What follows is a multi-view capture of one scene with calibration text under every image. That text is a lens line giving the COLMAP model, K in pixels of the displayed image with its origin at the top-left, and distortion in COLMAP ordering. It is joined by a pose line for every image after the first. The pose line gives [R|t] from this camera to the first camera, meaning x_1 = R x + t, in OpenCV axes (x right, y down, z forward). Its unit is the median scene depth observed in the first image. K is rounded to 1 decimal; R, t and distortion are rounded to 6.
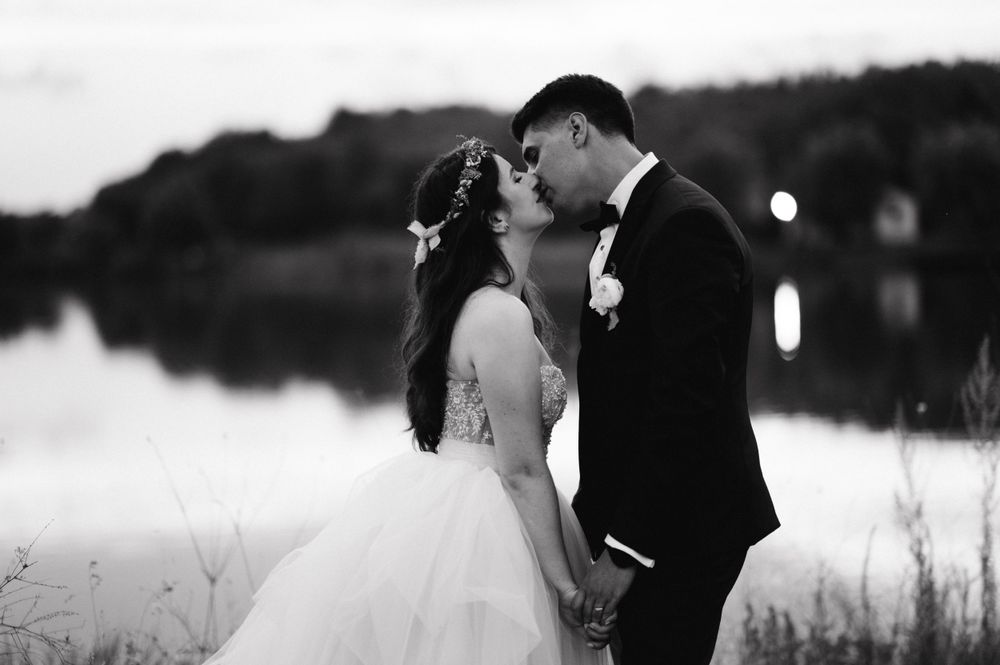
lens RADIAL K [[1984.8, 0, 500.0], [0, 1984.8, 332.5], [0, 0, 1]] dist [-0.024455, -0.207379]
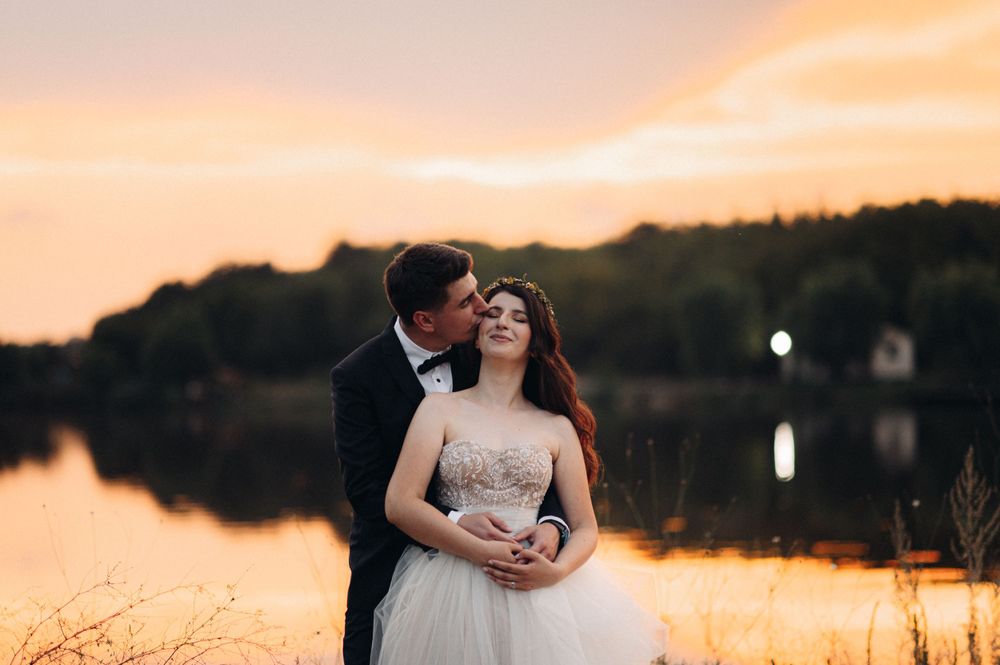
lens RADIAL K [[2464.7, 0, 500.0], [0, 2464.7, 332.5], [0, 0, 1]] dist [-0.000198, -0.173164]
pose [[0.999170, 0.007061, 0.040113, -0.050592], [-0.004110, 0.997311, -0.073172, 0.023751], [-0.040522, 0.072946, 0.996512, -0.246316]]
